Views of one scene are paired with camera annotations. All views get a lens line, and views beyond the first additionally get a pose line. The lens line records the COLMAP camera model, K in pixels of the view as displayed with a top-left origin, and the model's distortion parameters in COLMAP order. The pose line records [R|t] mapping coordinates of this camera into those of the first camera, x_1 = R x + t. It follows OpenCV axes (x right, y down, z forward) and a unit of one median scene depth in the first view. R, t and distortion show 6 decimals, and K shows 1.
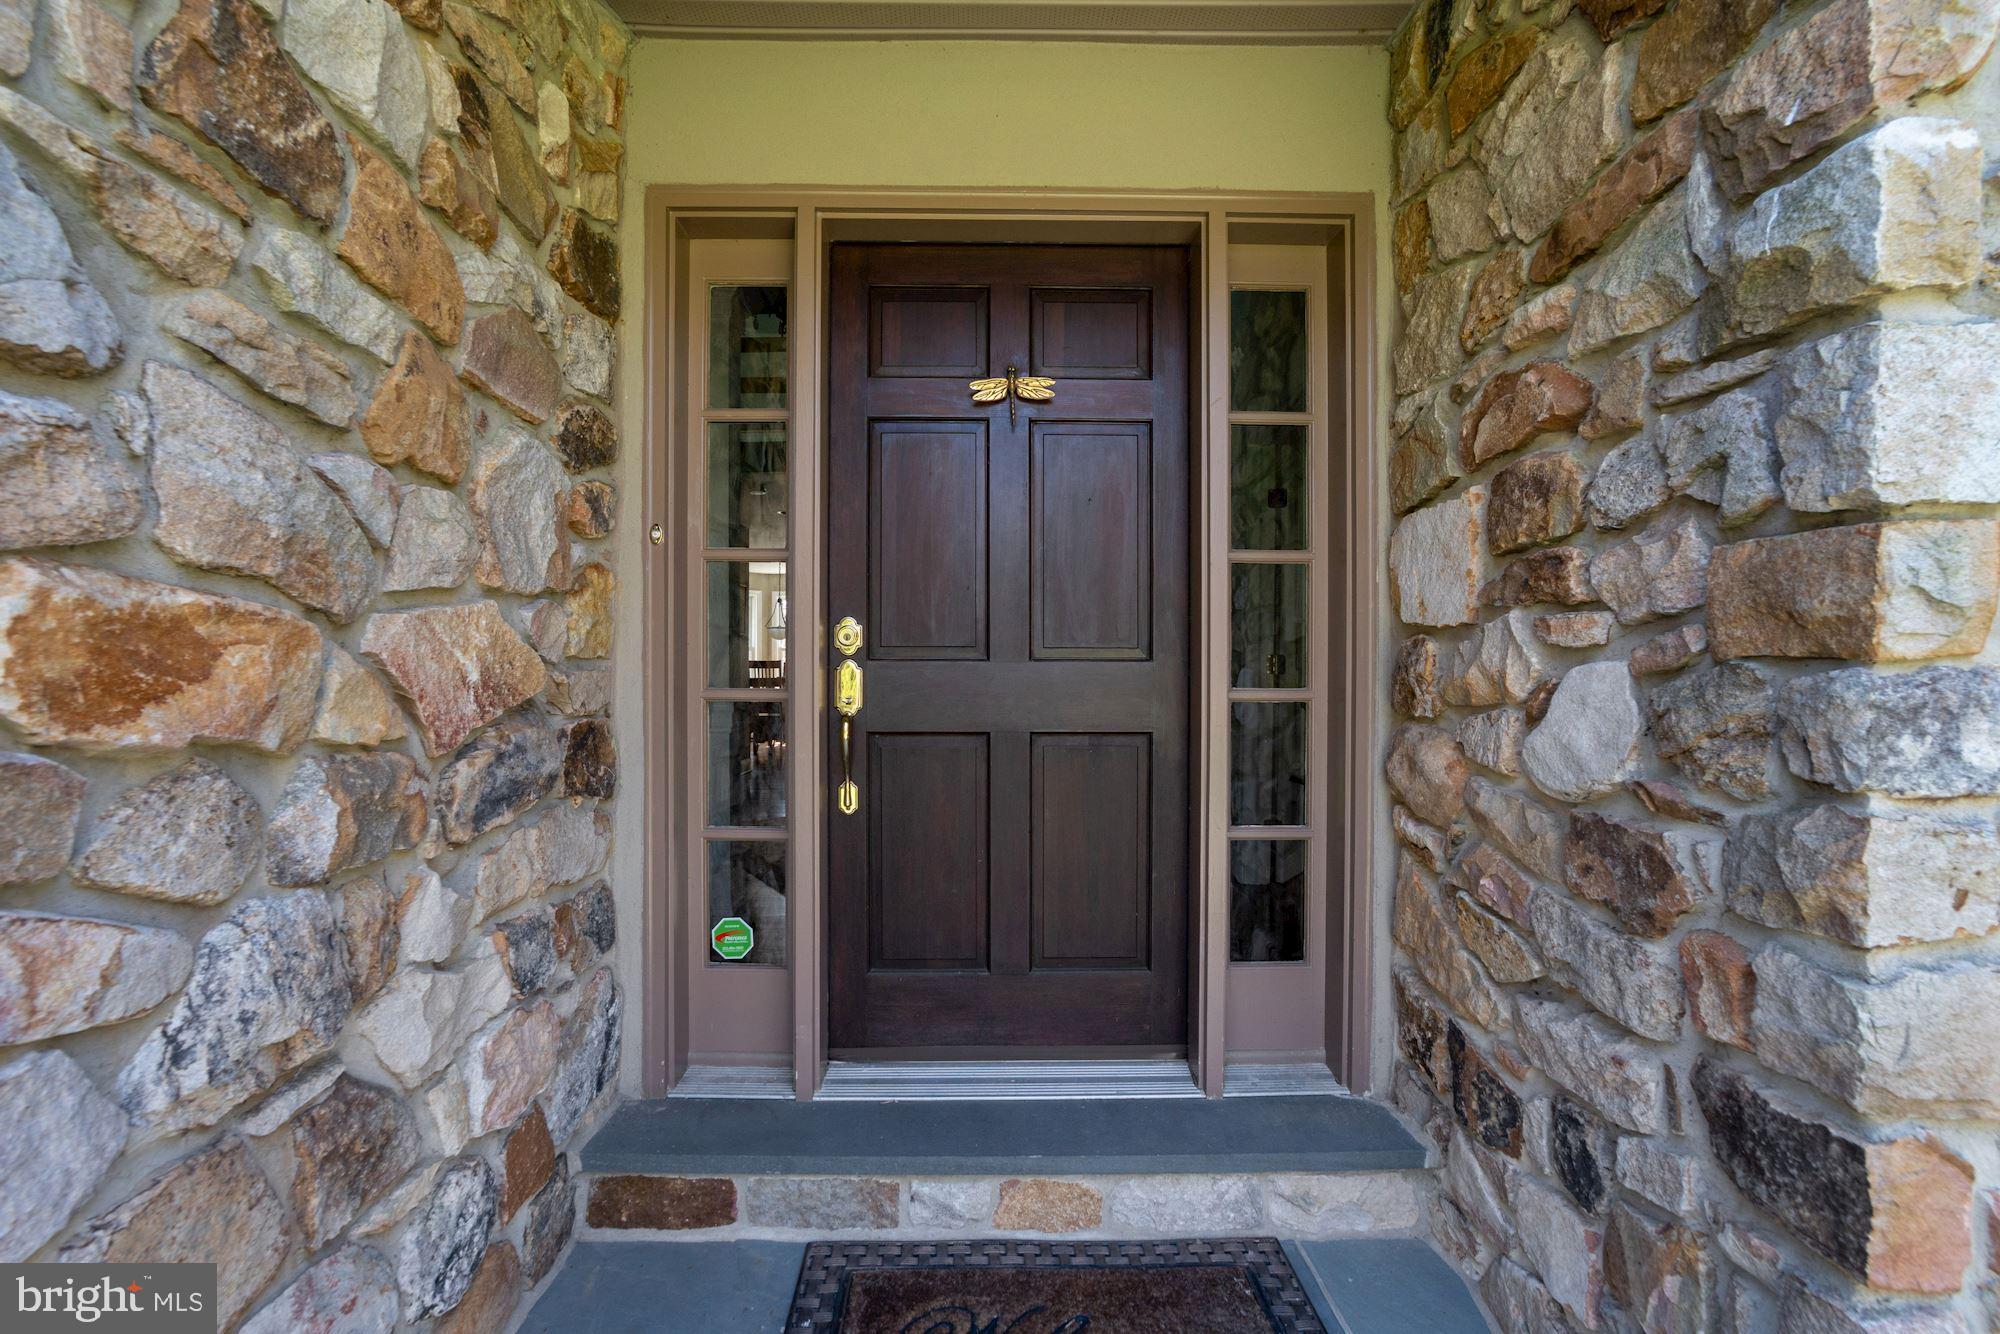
lens RADIAL K [[903.4, 0, 1011.9], [0, 903.4, 677.6], [0, 0, 1]] dist [-0.022296, 0.000410]
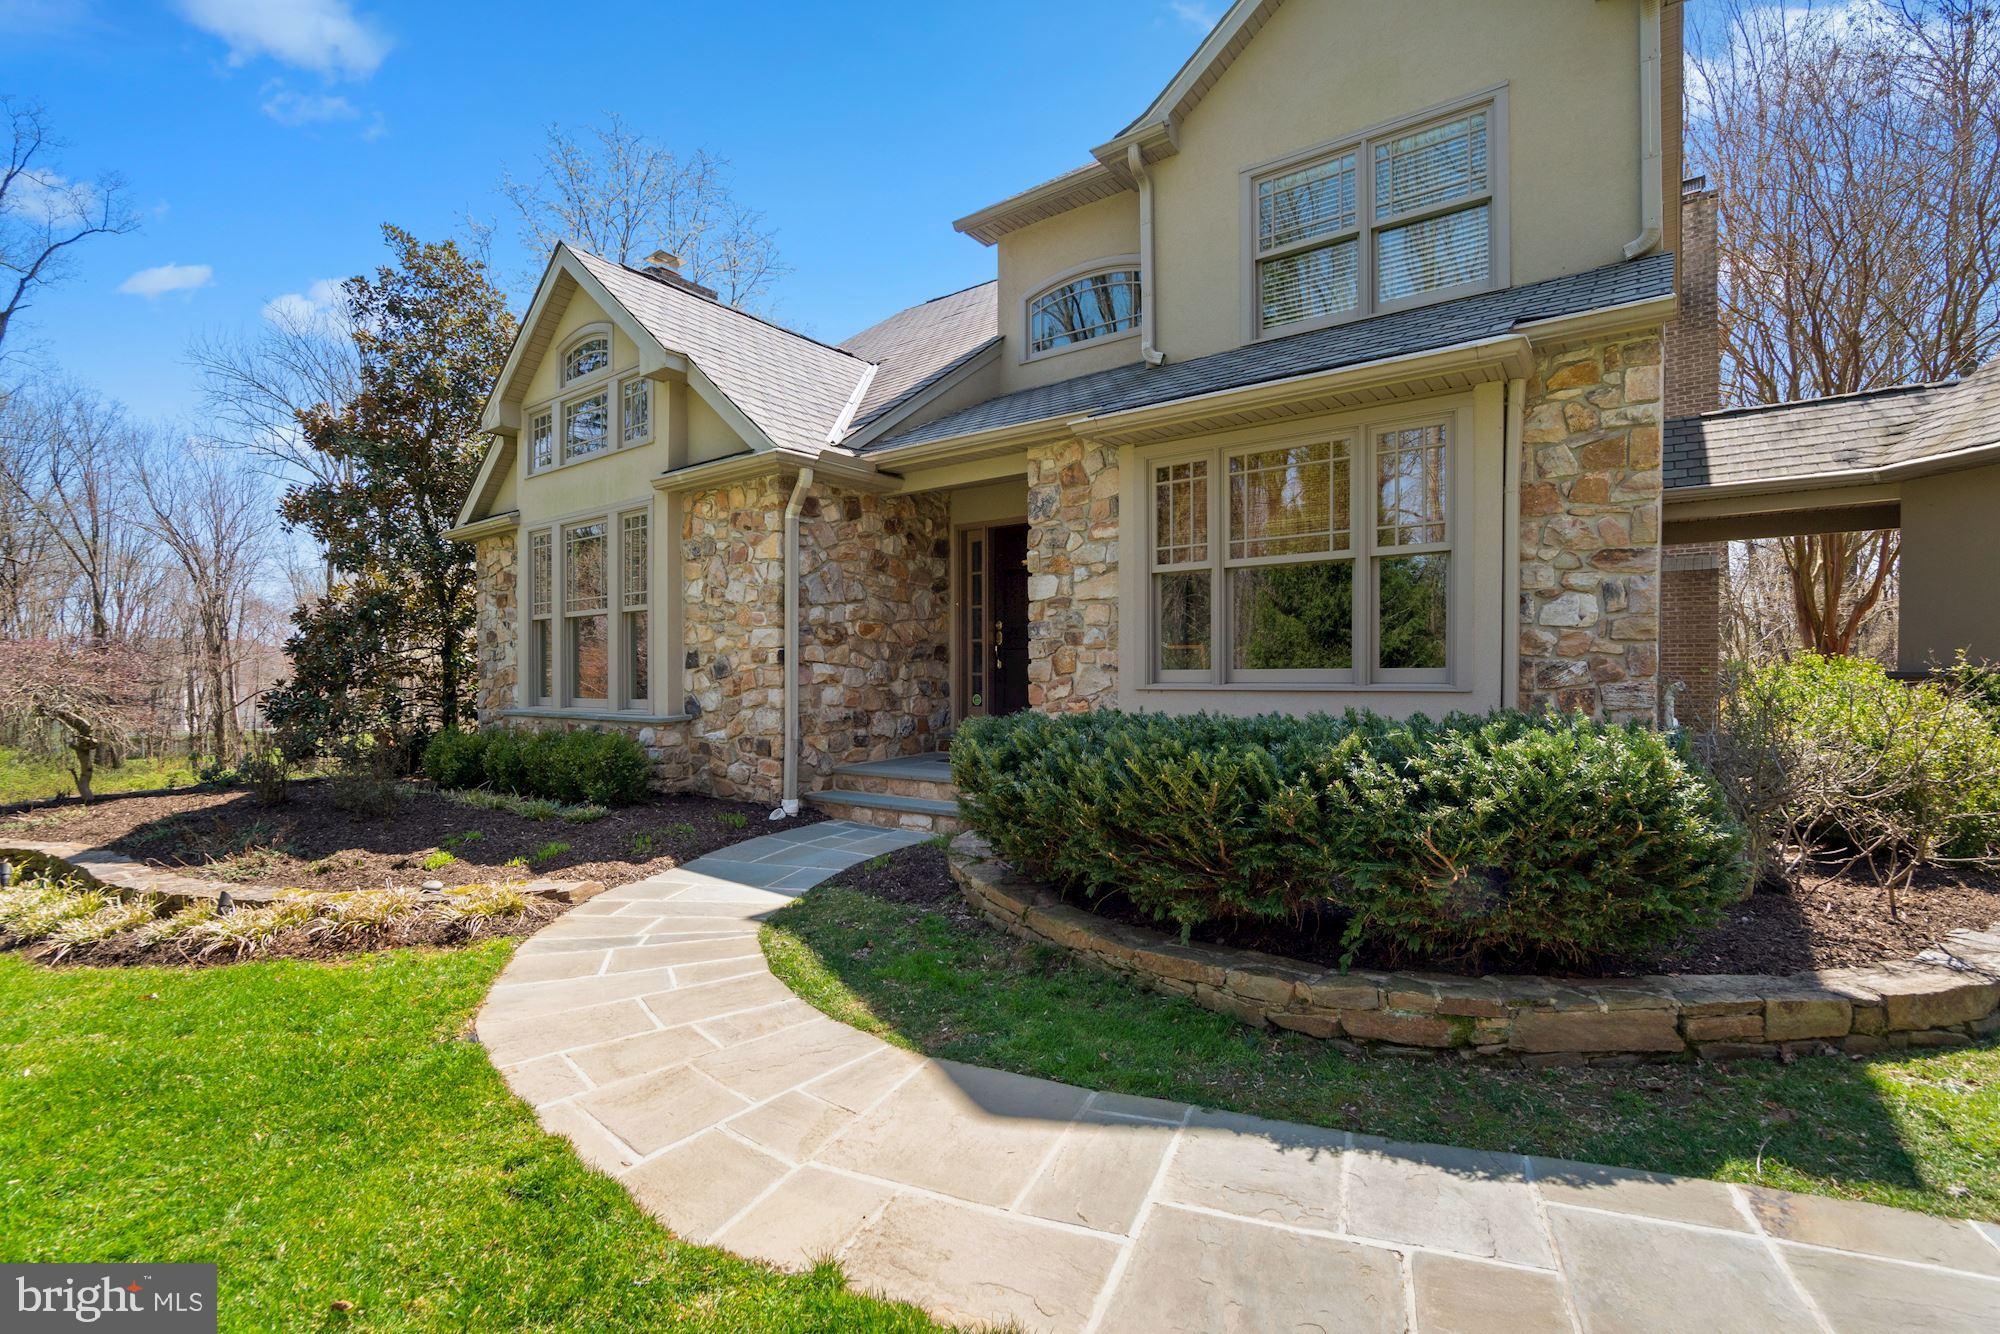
lens RADIAL K [[903.4, 0, 1011.9], [0, 903.4, 677.6], [0, 0, 1]] dist [-0.022296, 0.000410]
pose [[0.797071, -0.006481, -0.603850, 3.142975], [0.002541, 0.999970, -0.007379, 0.296623], [0.603880, 0.004347, 0.797064, -2.984199]]
